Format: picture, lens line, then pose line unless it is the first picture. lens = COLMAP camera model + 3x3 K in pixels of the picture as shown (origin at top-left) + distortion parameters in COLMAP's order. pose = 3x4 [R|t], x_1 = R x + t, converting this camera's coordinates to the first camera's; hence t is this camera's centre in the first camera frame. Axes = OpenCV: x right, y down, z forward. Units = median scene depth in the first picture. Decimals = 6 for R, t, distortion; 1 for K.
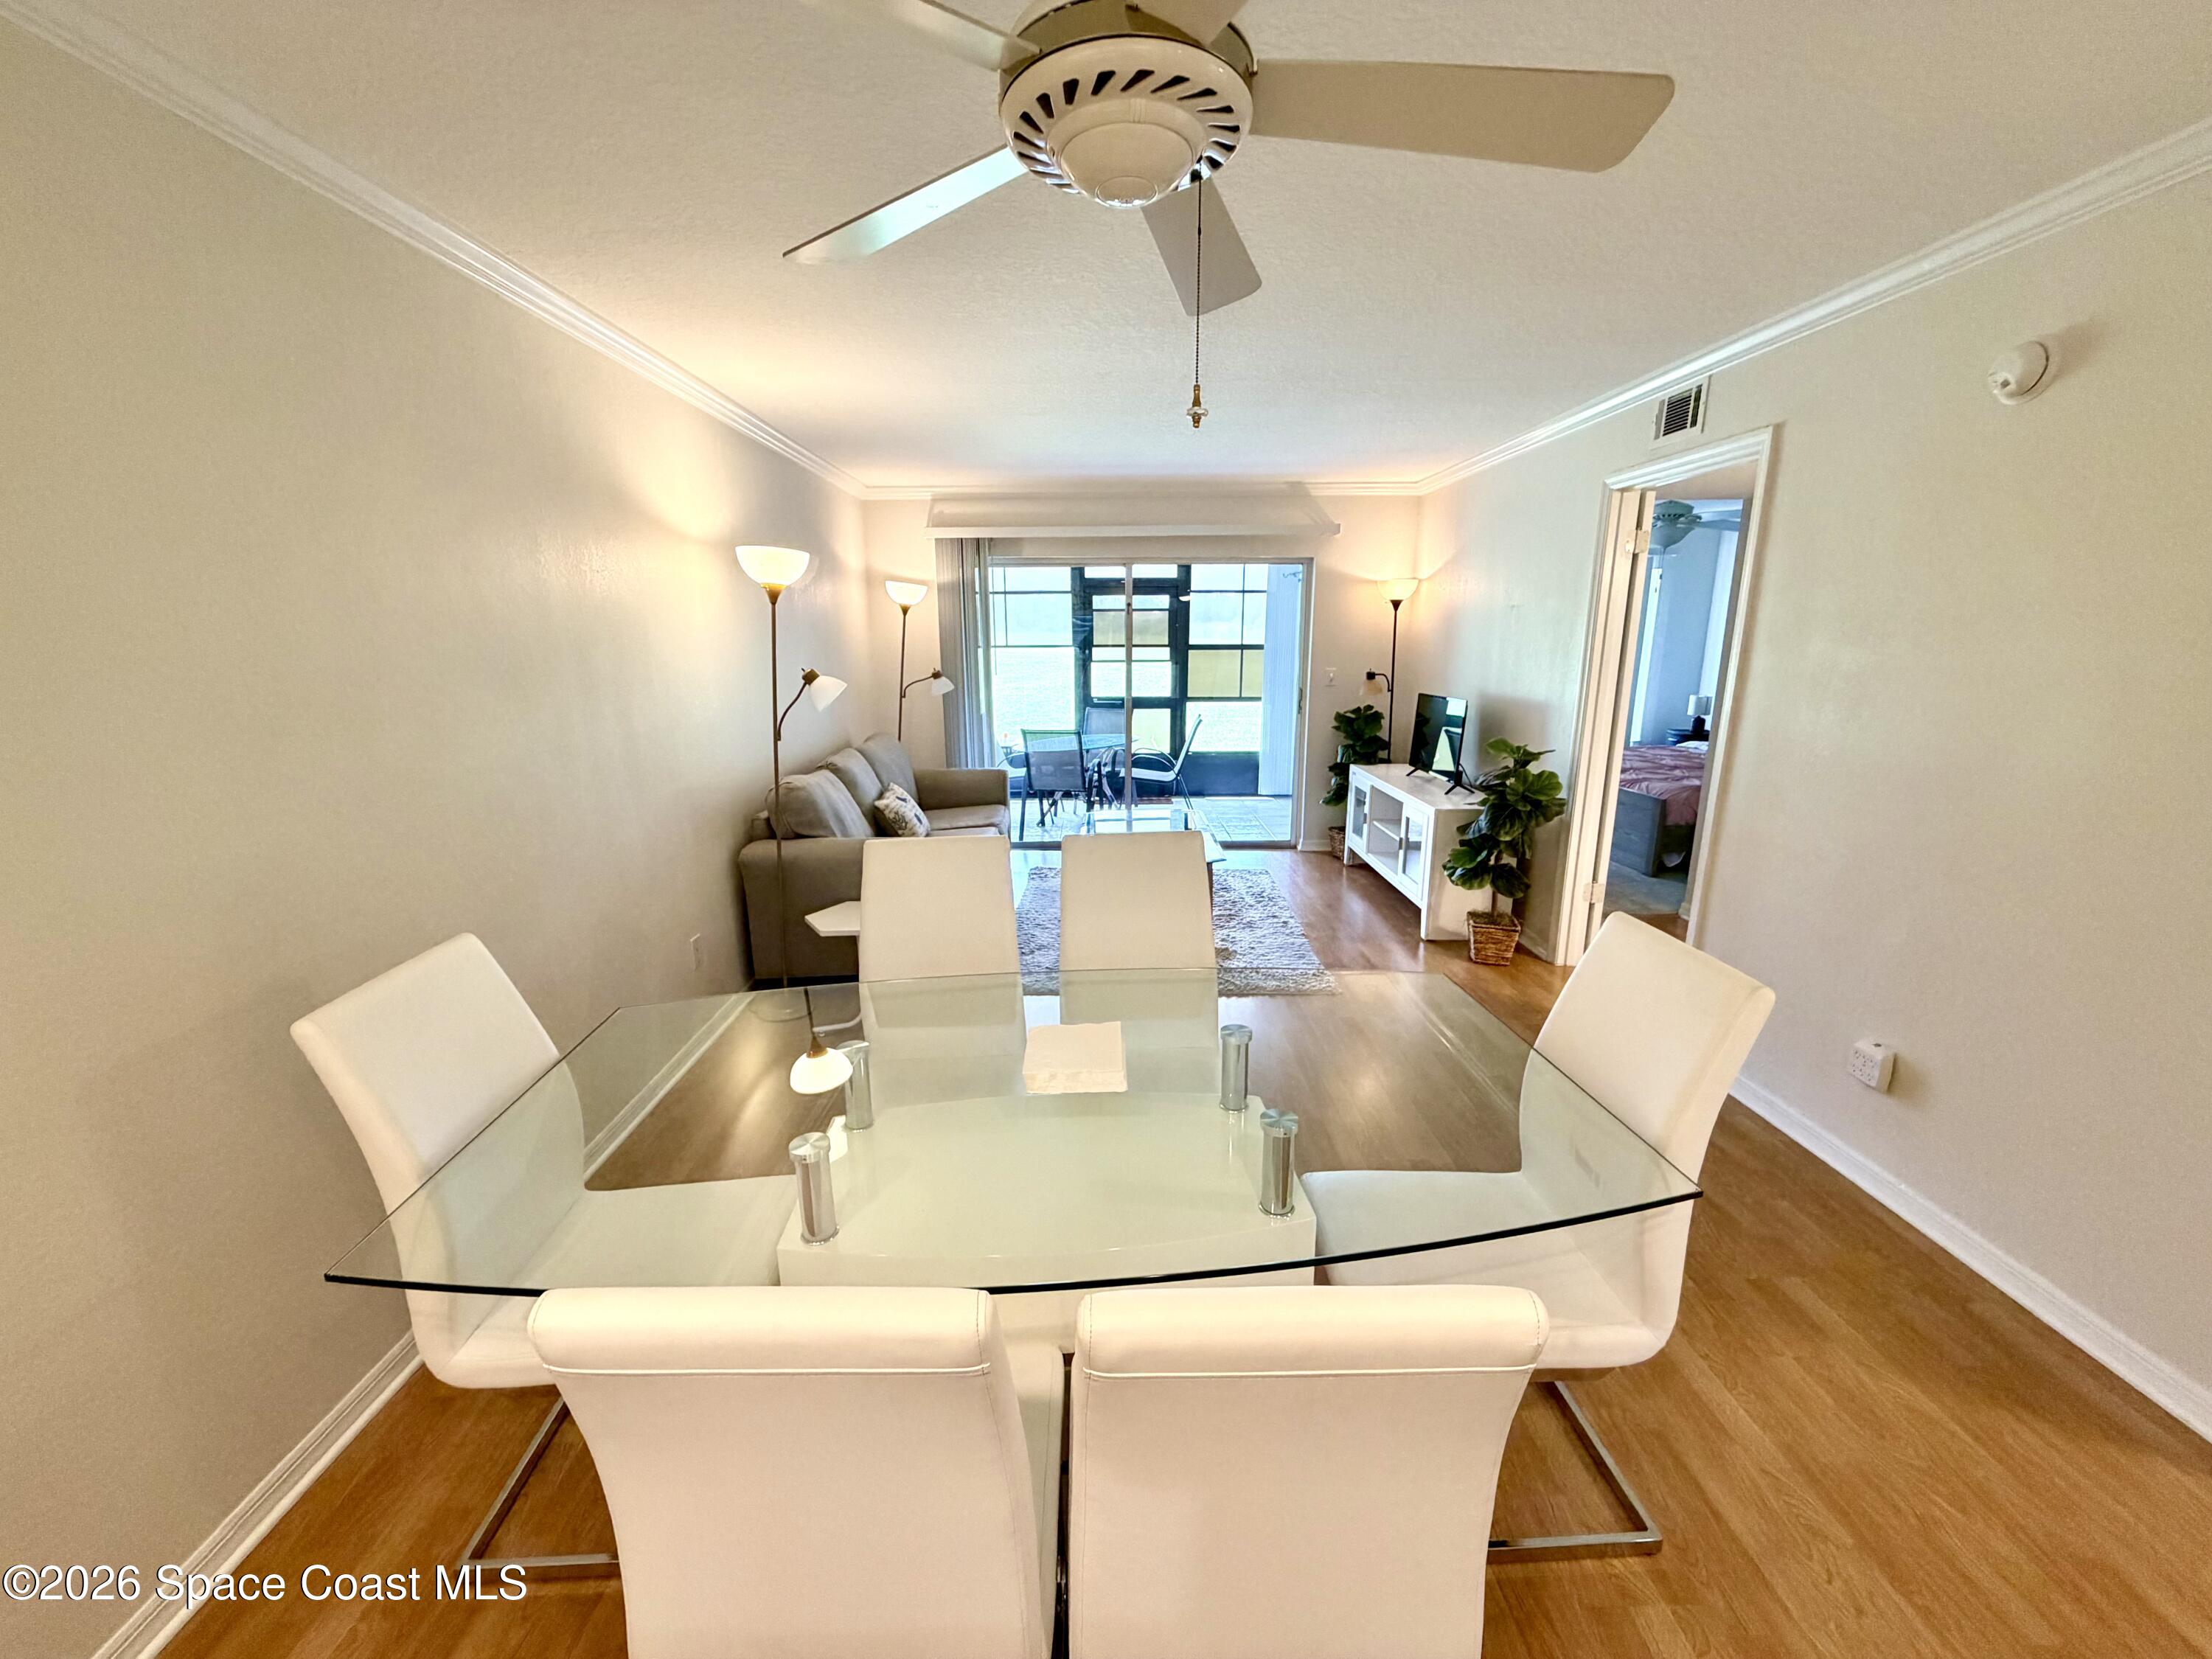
lens RADIAL K [[880.7, 0, 1100.2], [0, 880.7, 831.1], [0, 0, 1]] dist [-0.000757, -0.000227]
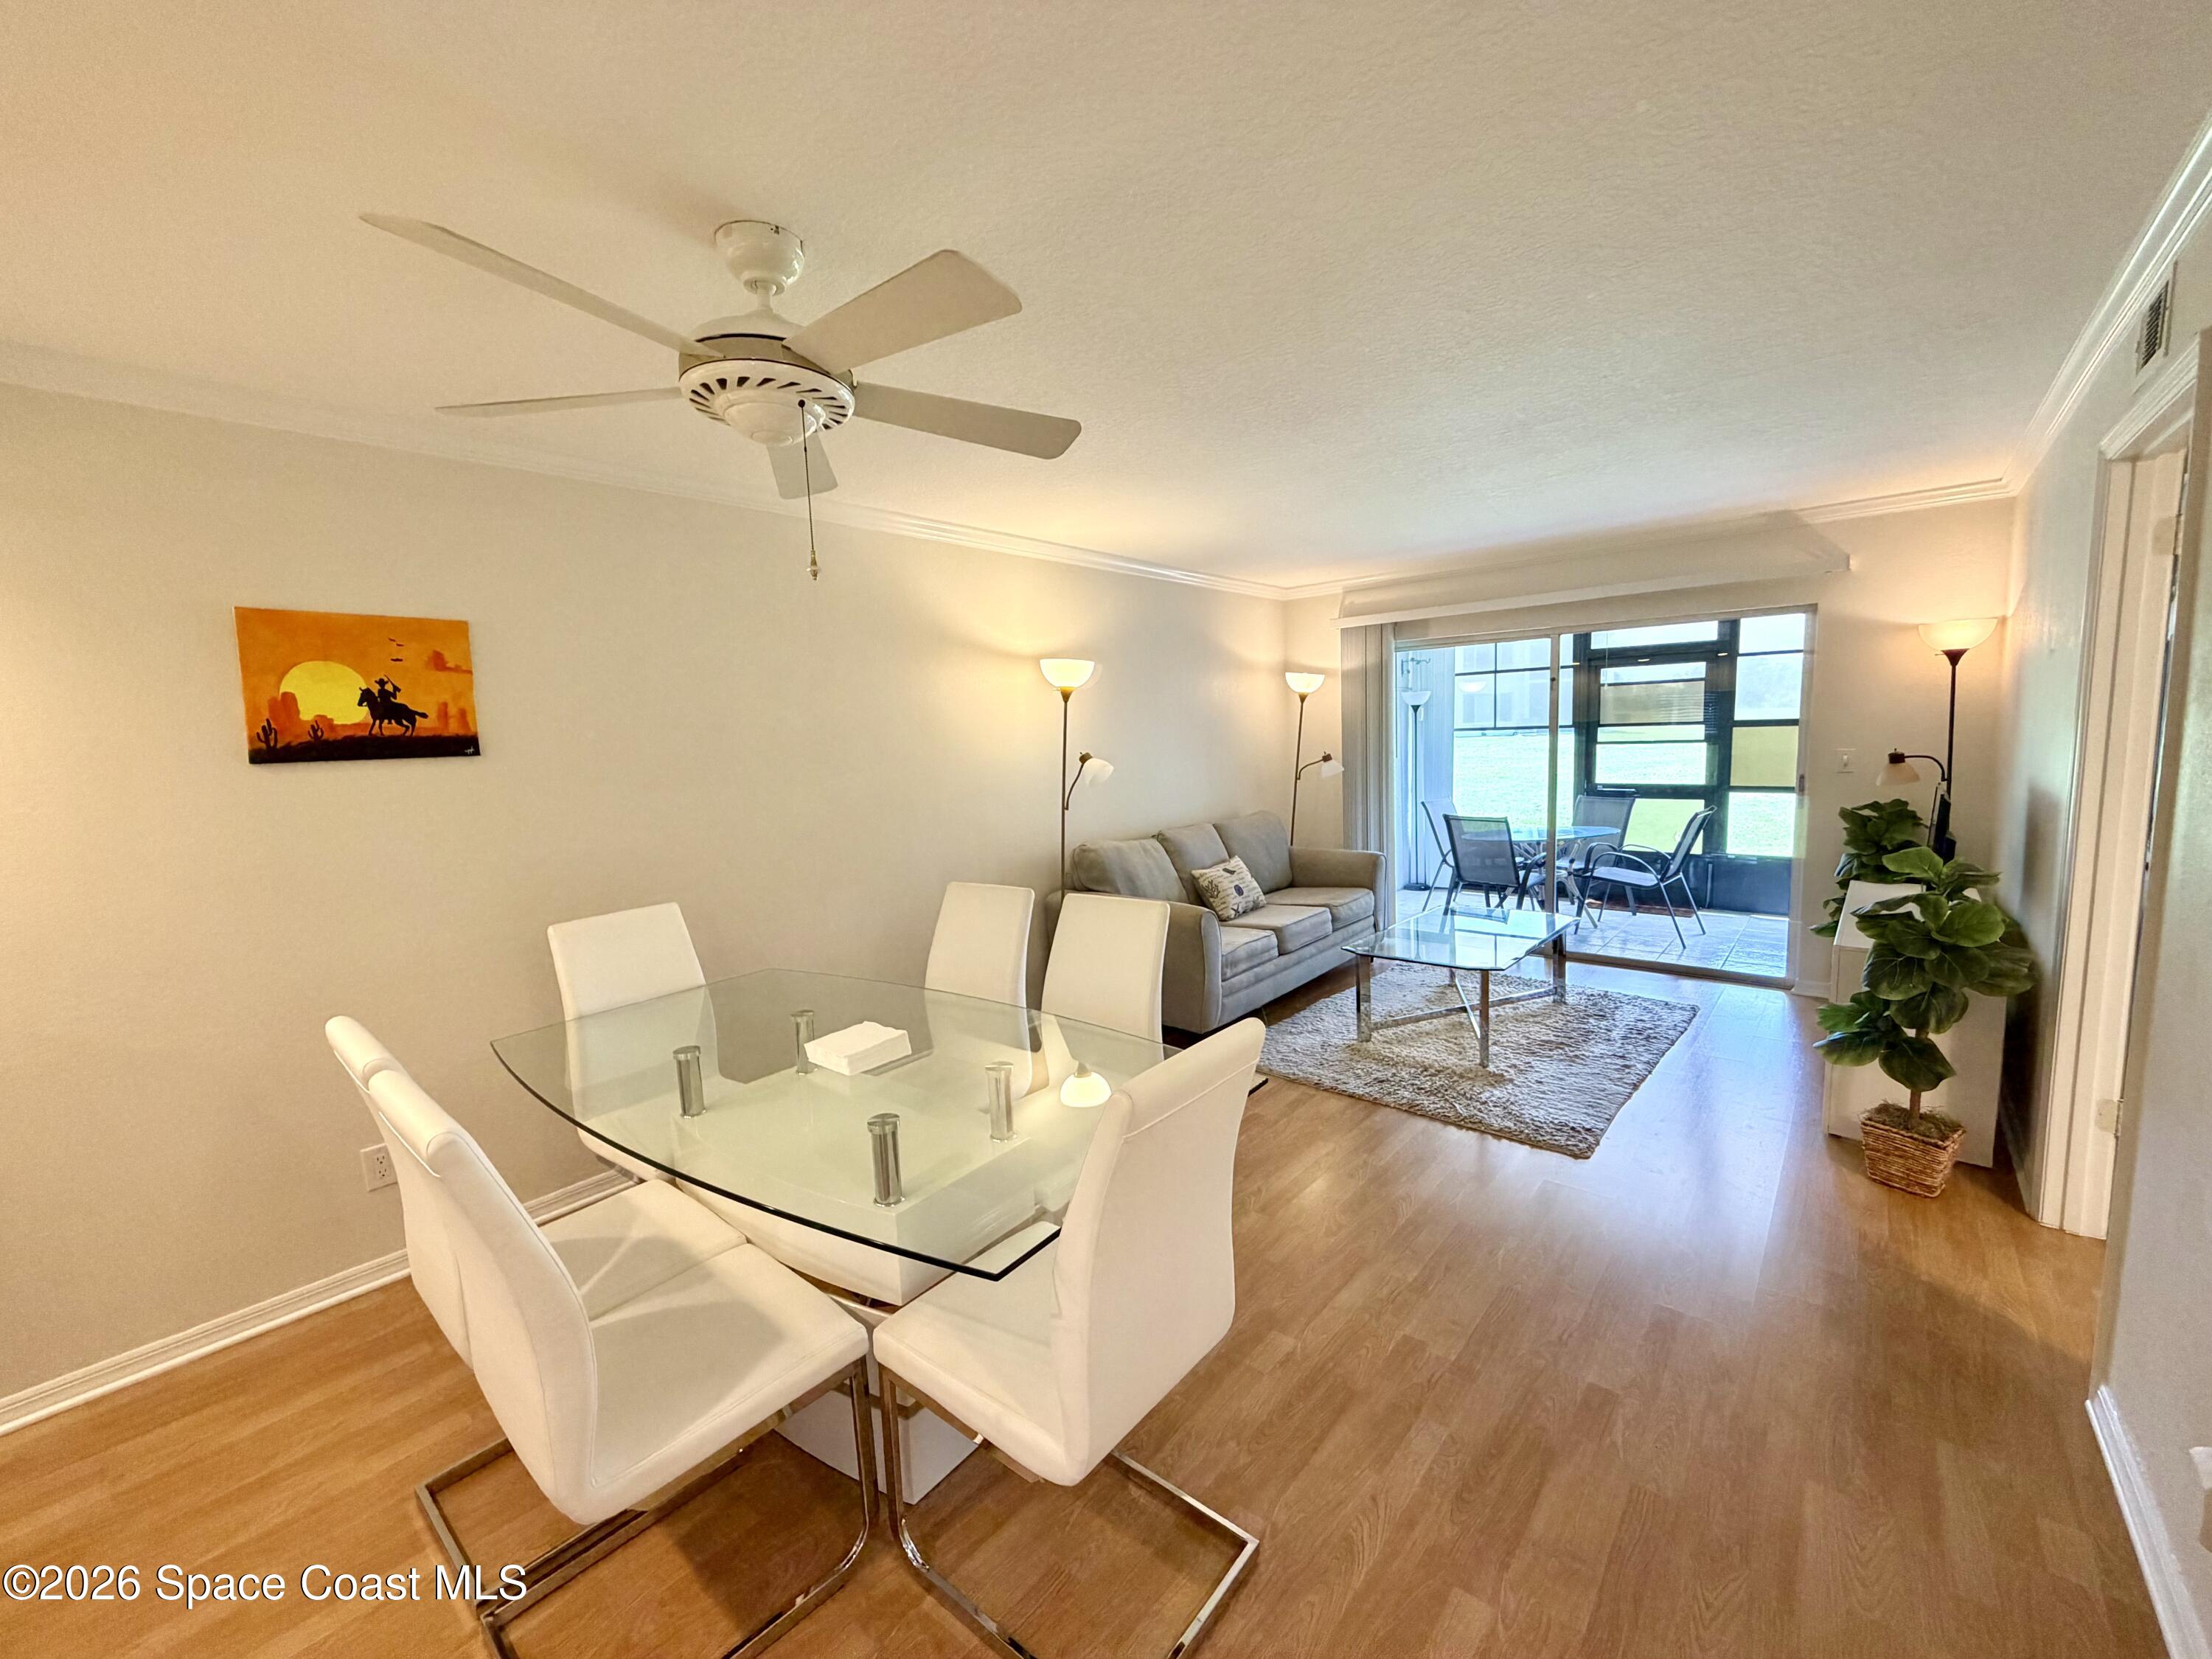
lens RADIAL K [[880.7, 0, 1103.1], [0, 880.7, 829.4], [0, 0, 1]] dist [-0.000757, -0.000227]
pose [[0.752719, 0.051424, -0.656330, 0.292366], [-0.114442, 0.991987, -0.053526, -0.008715], [0.648318, 0.115401, 0.752573, 0.060445]]
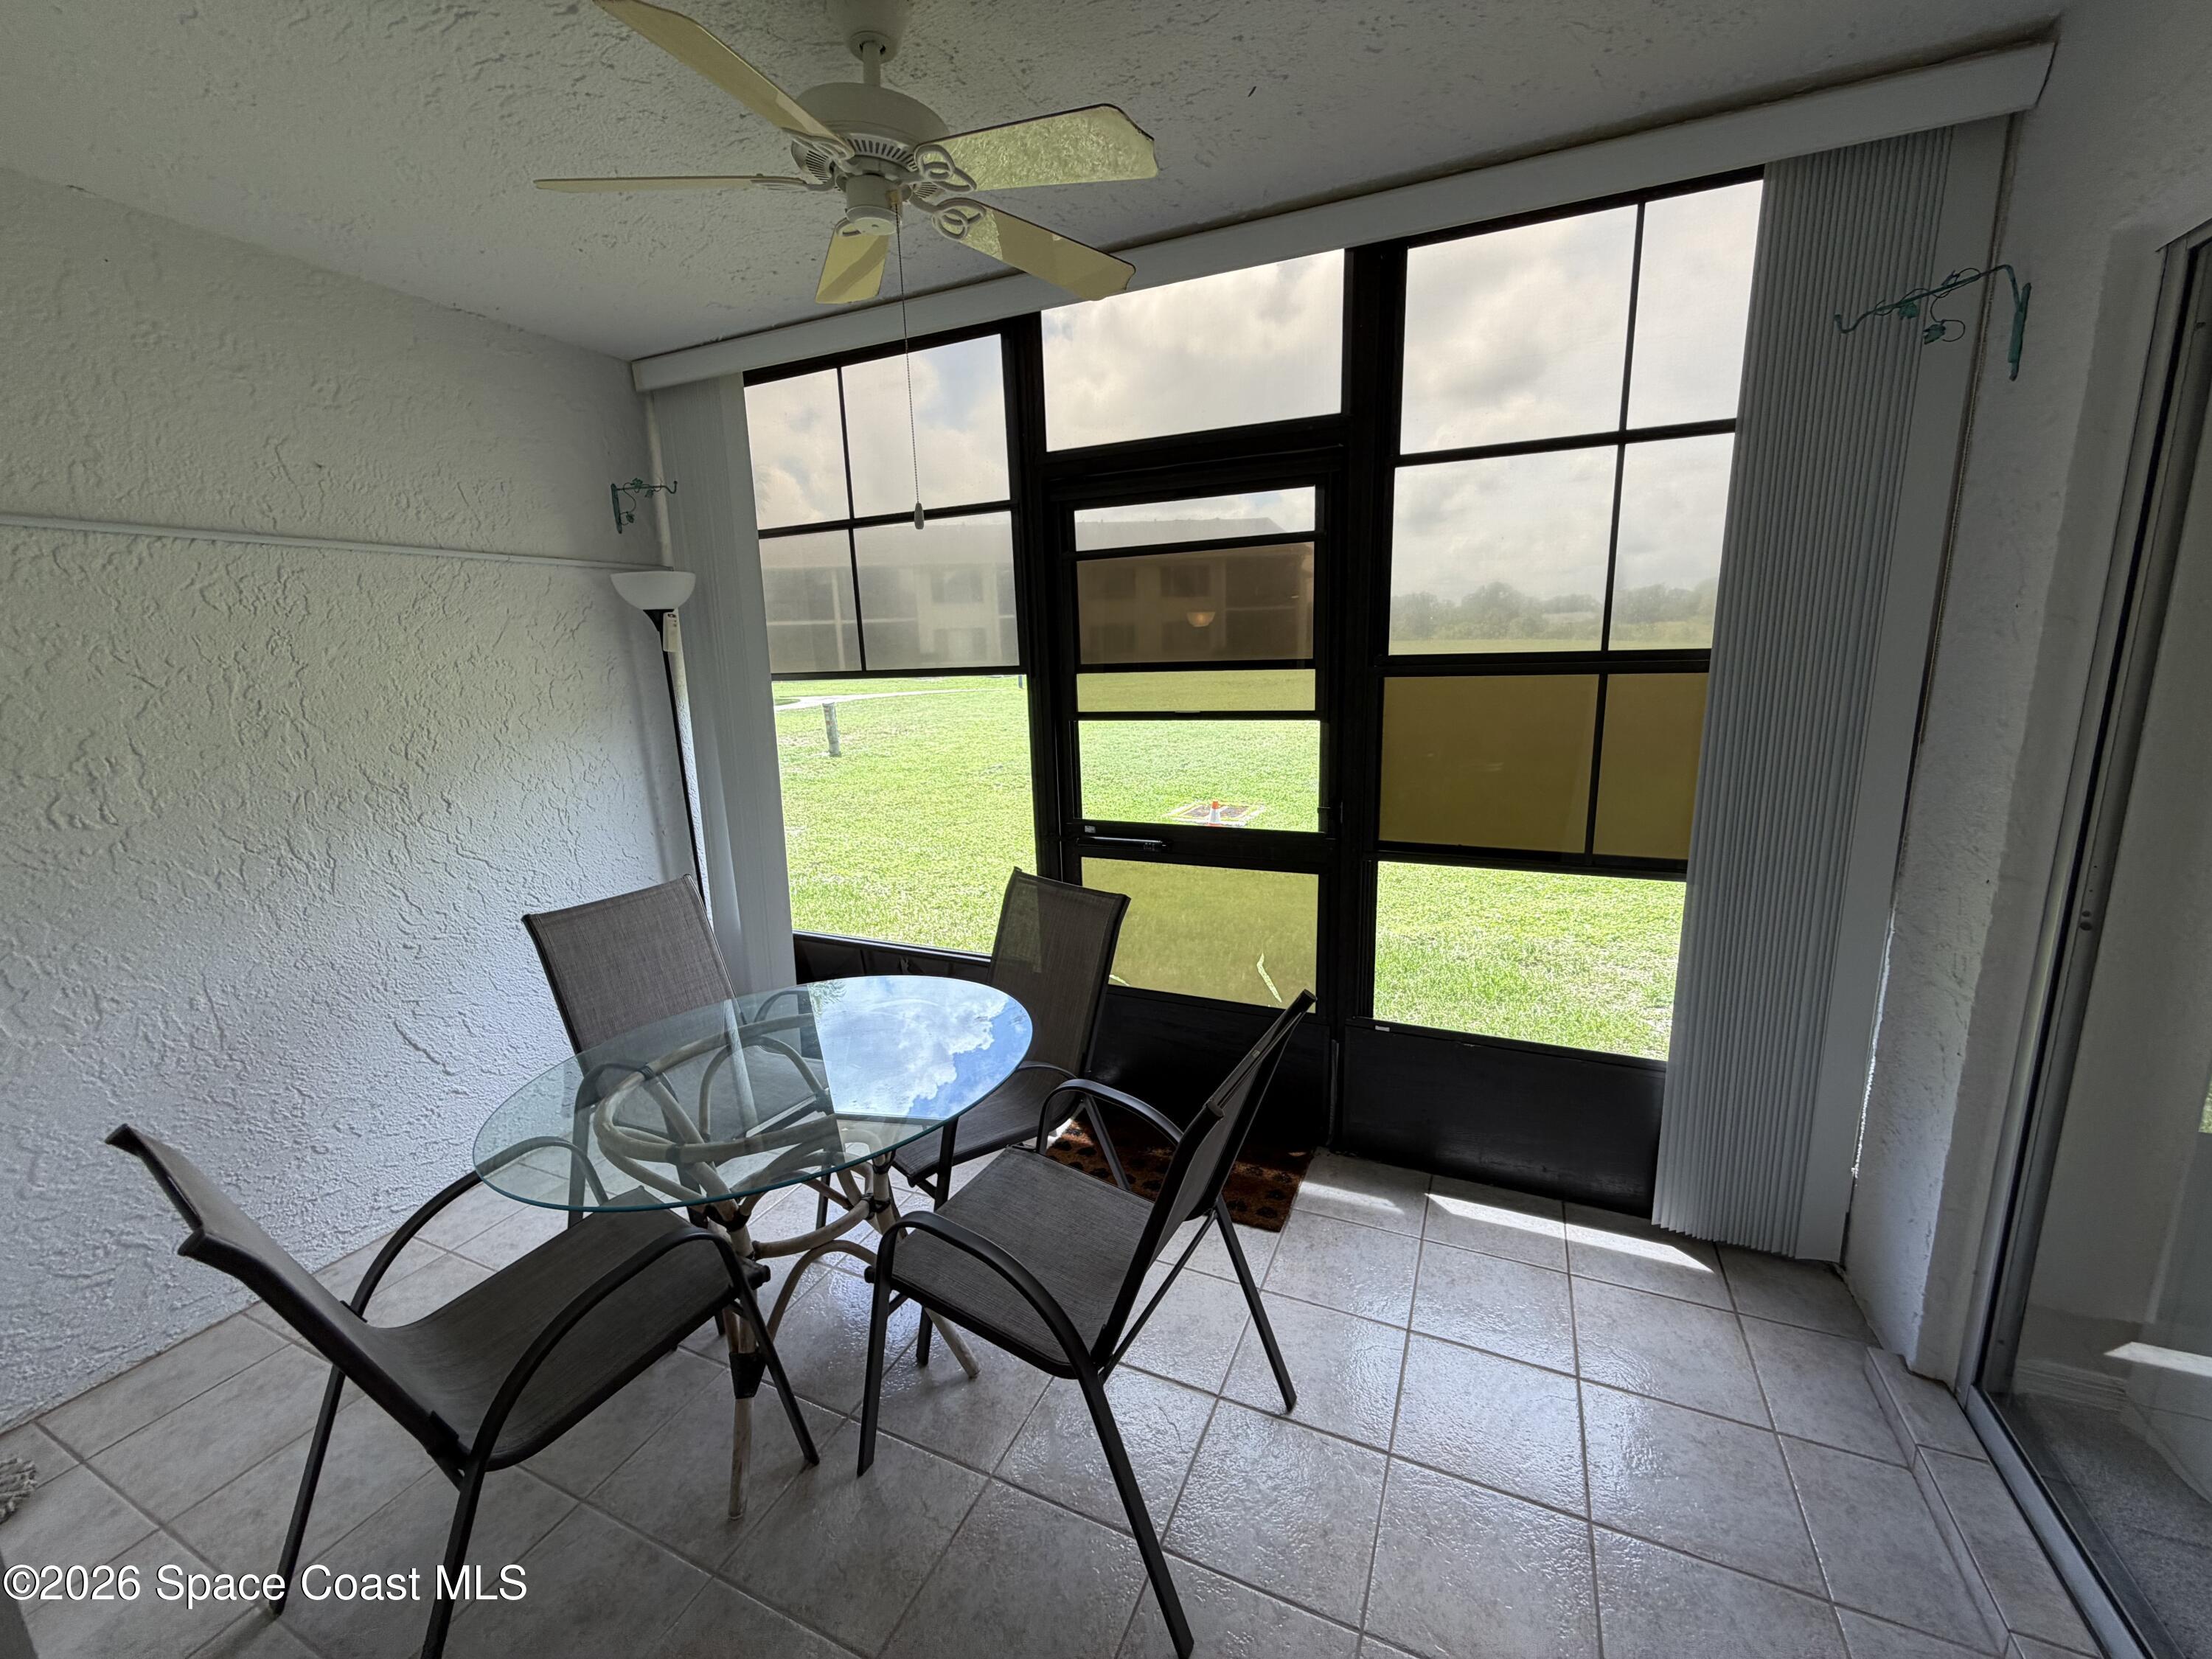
lens RADIAL K [[880.7, 0, 1103.0], [0, 880.7, 830.1], [0, 0, 1]] dist [-0.000757, -0.000227]
pose [[0.904006, 0.062168, -0.422976, 0.206583], [-0.065422, 0.997834, 0.006836, -0.225147], [0.422484, 0.021492, 0.906115, 1.043797]]
